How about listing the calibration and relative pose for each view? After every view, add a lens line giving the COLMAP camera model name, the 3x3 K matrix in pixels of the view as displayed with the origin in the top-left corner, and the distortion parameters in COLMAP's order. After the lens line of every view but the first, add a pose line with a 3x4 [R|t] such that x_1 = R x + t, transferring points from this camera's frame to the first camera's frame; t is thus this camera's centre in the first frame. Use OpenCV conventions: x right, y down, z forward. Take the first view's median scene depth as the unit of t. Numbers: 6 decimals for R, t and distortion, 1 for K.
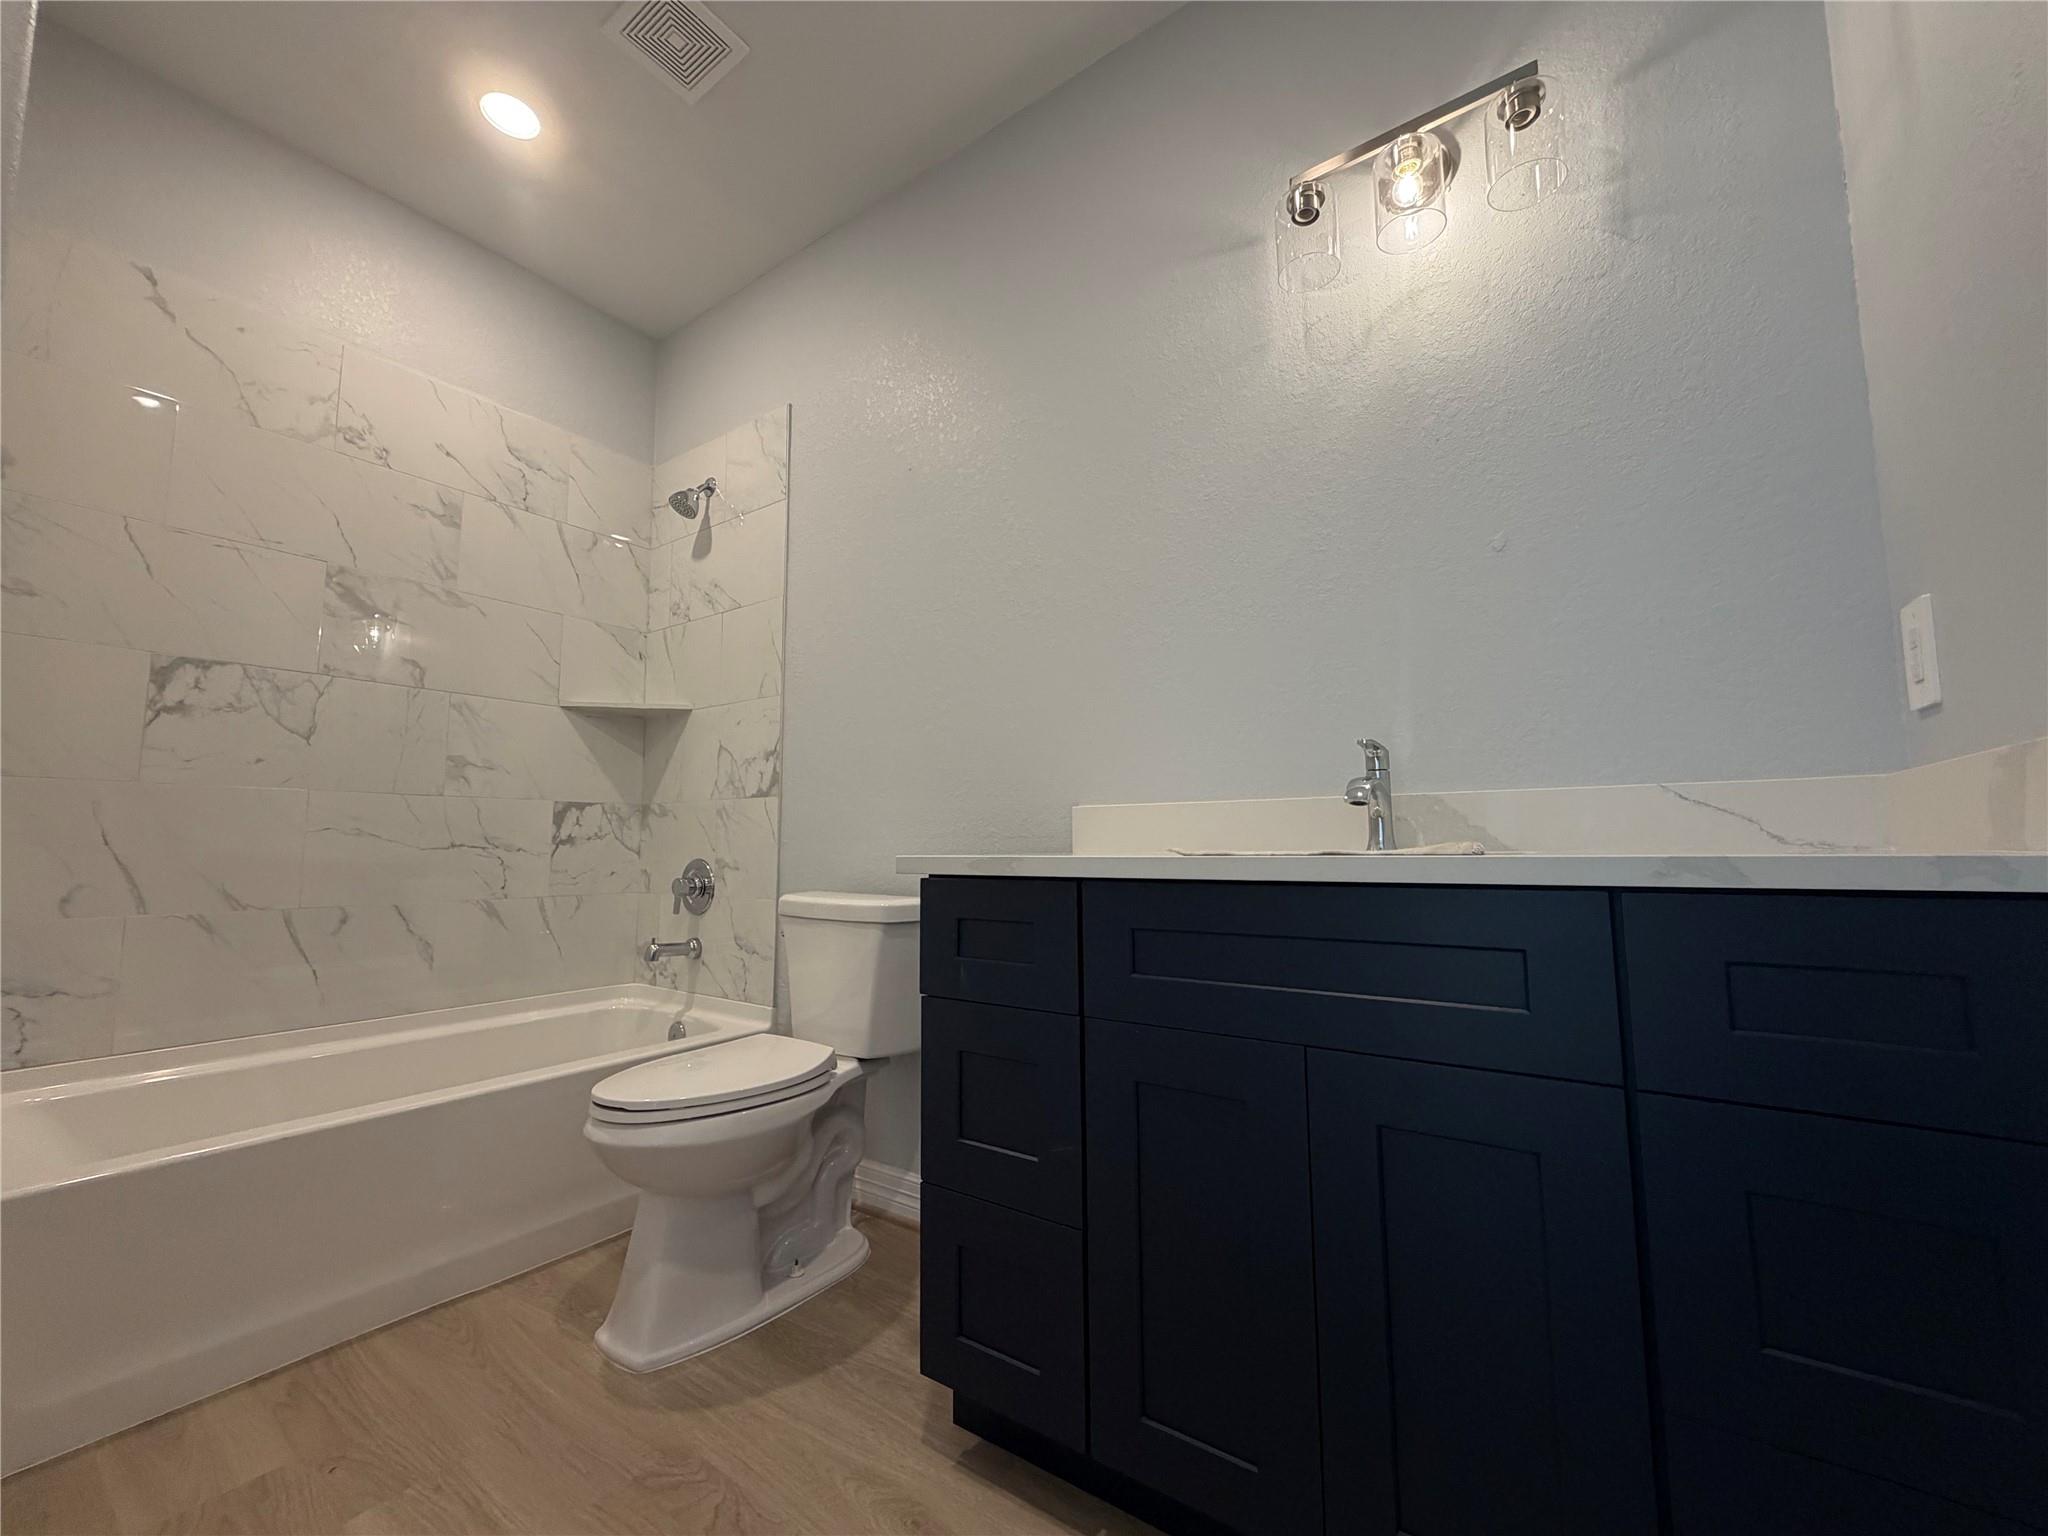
lens RADIAL K [[810.2, 0, 1025.8], [0, 810.2, 769.5], [0, 0, 1]] dist [-0.003450, 0.000782]
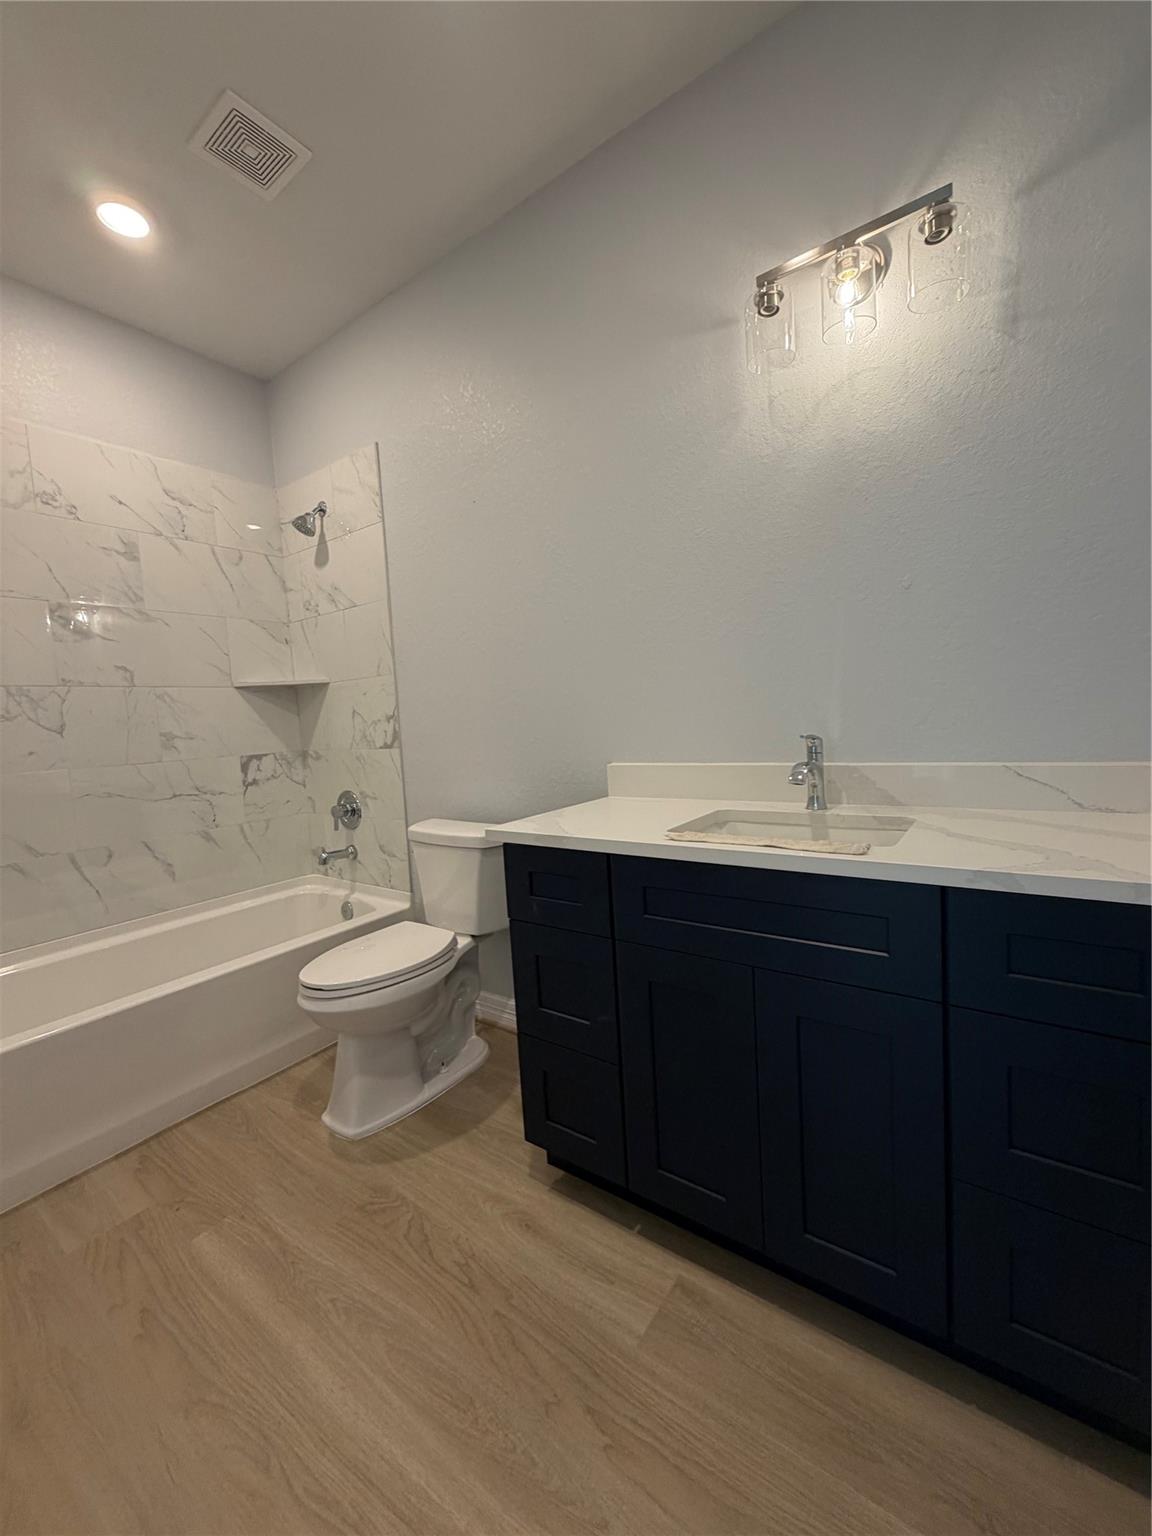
lens RADIAL K [[607.6, 0, 580.4], [0, 607.6, 764.6], [0, 0, 1]] dist [-0.003450, 0.000782]
pose [[0.998656, -0.050692, -0.010768, 0.022028], [0.051792, 0.983449, 0.173624, -0.137240], [0.001789, -0.173948, 0.984753, -0.048072]]
